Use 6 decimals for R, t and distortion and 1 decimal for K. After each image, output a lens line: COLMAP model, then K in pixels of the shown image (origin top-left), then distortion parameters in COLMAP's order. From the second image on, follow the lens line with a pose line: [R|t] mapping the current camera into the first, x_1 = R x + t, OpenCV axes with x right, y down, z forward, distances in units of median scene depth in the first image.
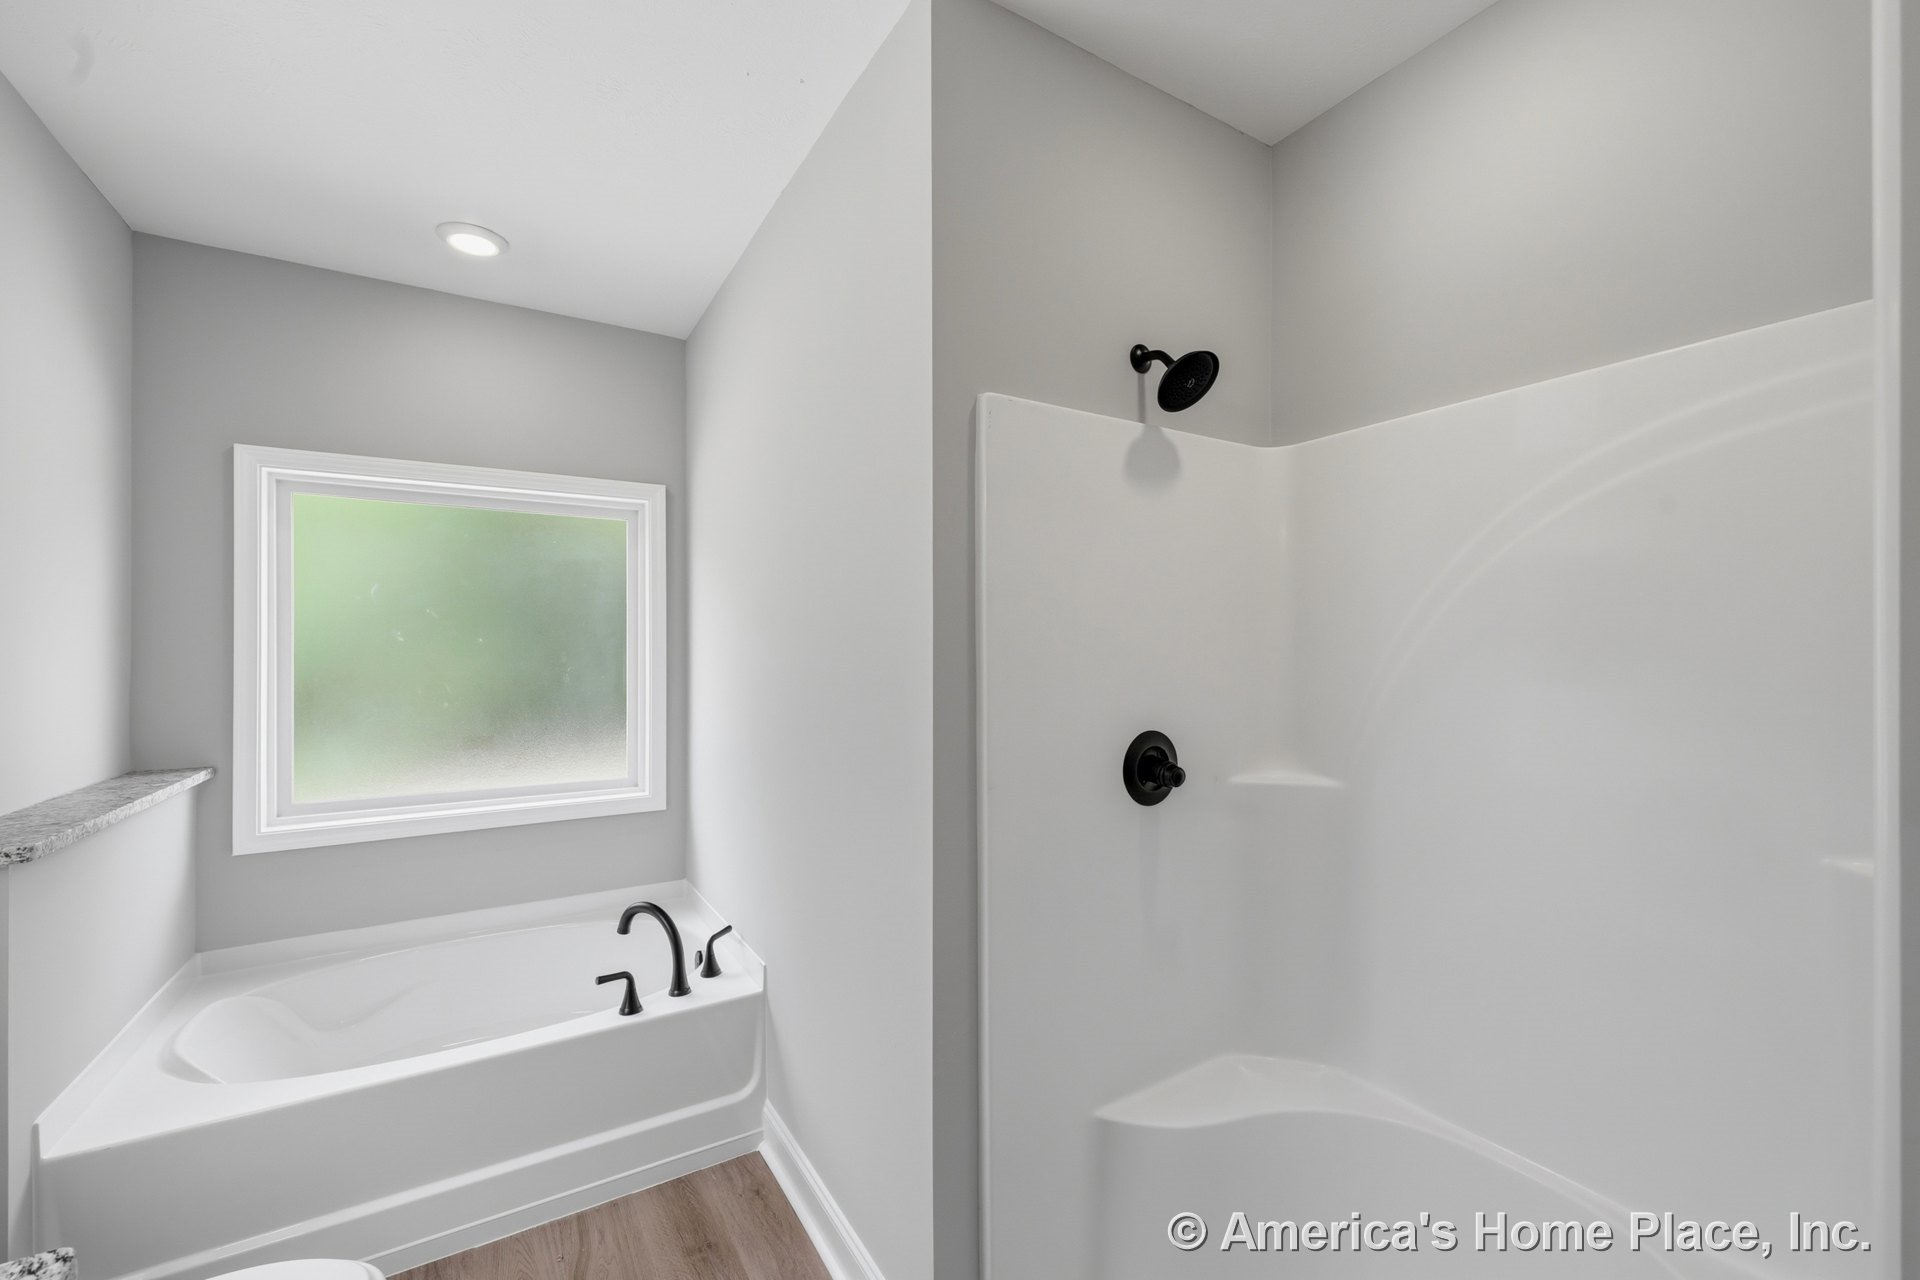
lens RADIAL K [[779.2, 0, 959.3], [0, 779.2, 649.0], [0, 0, 1]] dist [-0.001455, 0.000260]
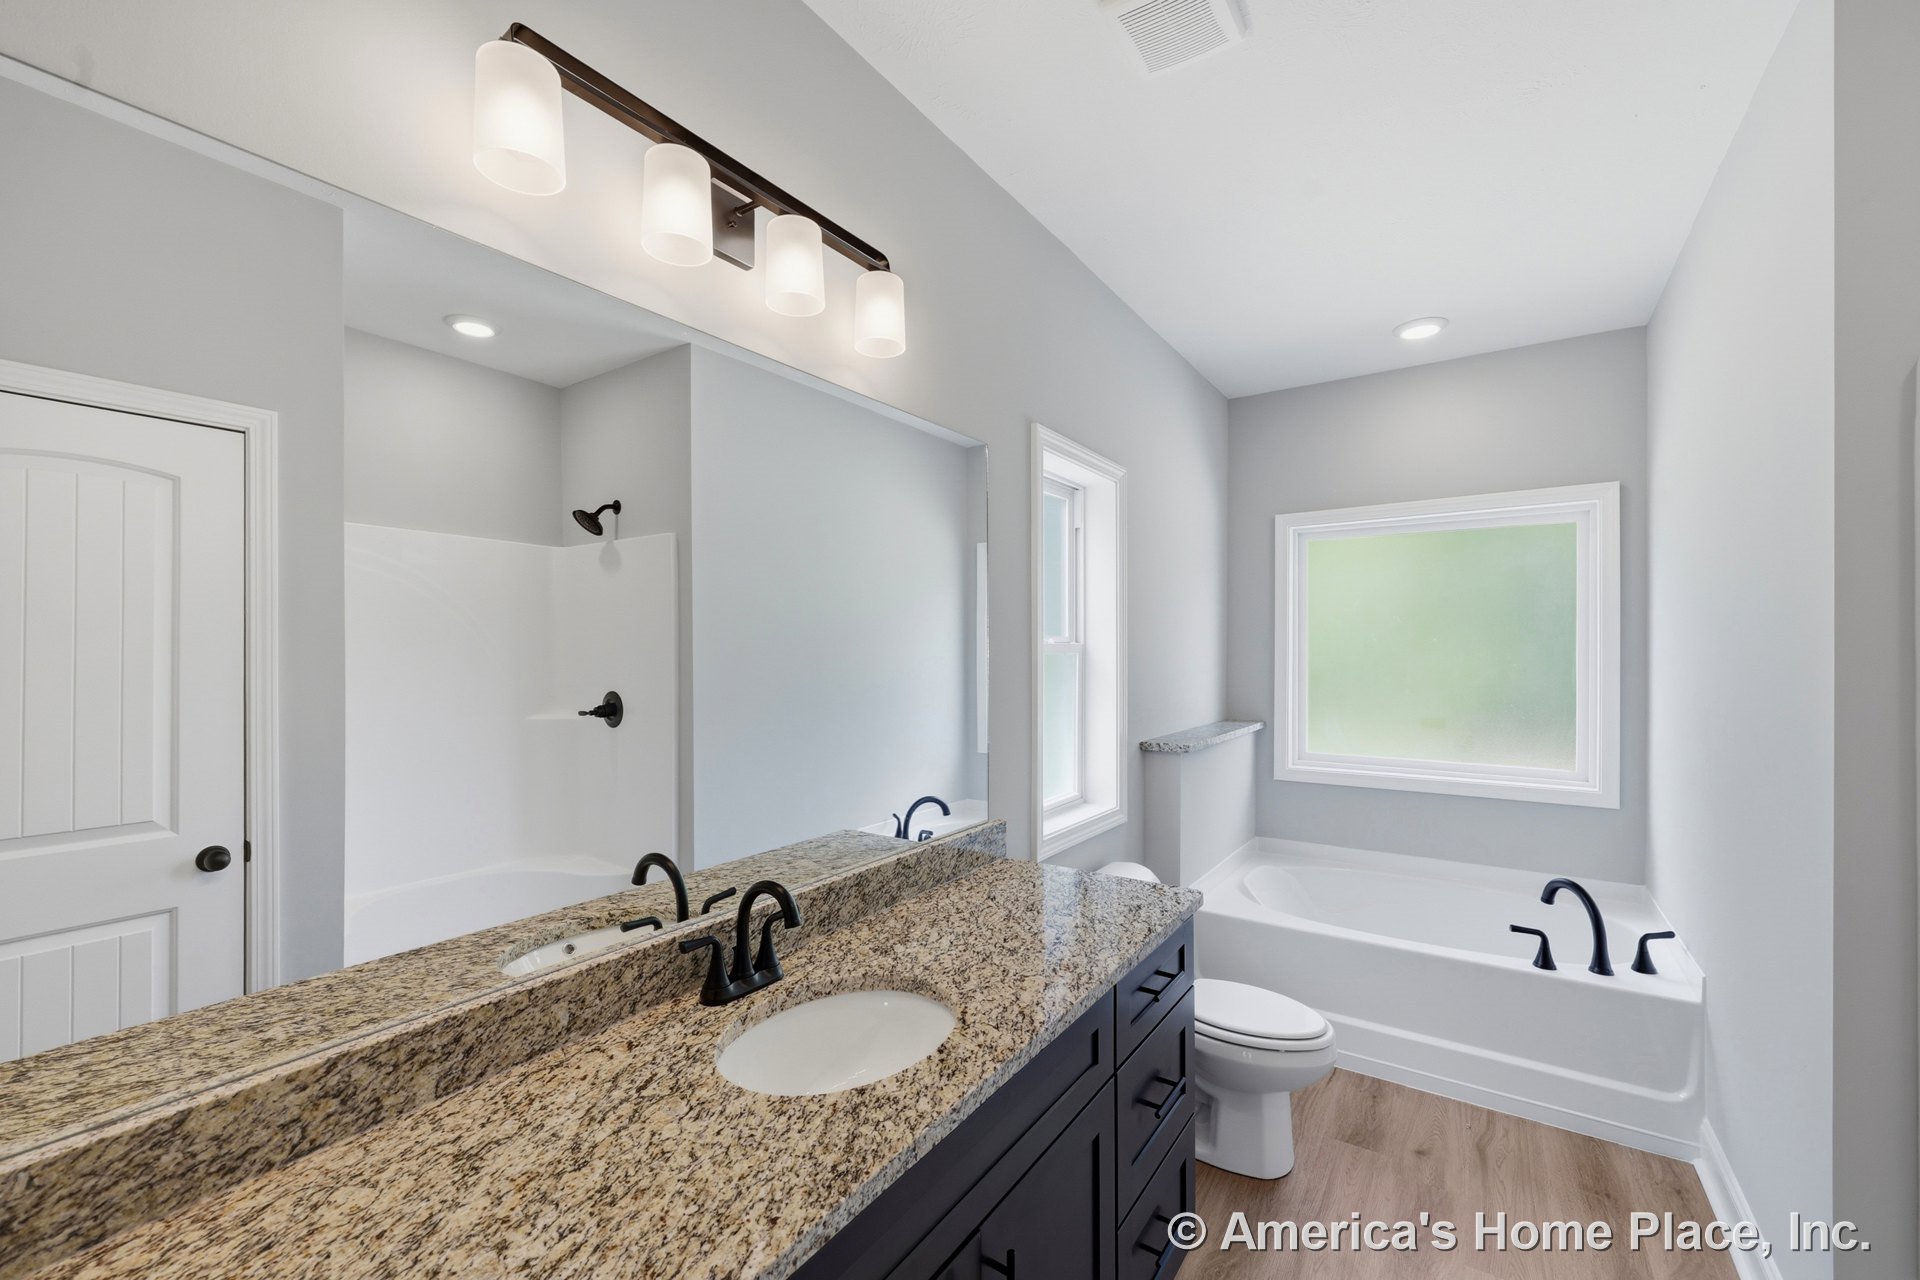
lens RADIAL K [[779.2, 0, 959.3], [0, 779.2, 649.0], [0, 0, 1]] dist [-0.001455, 0.000260]
pose [[0.406170, 0.001268, -0.913797, 0.243432], [-0.005617, 0.999984, -0.001109, 0.011266], [0.913780, 0.005583, 0.406170, -0.216438]]
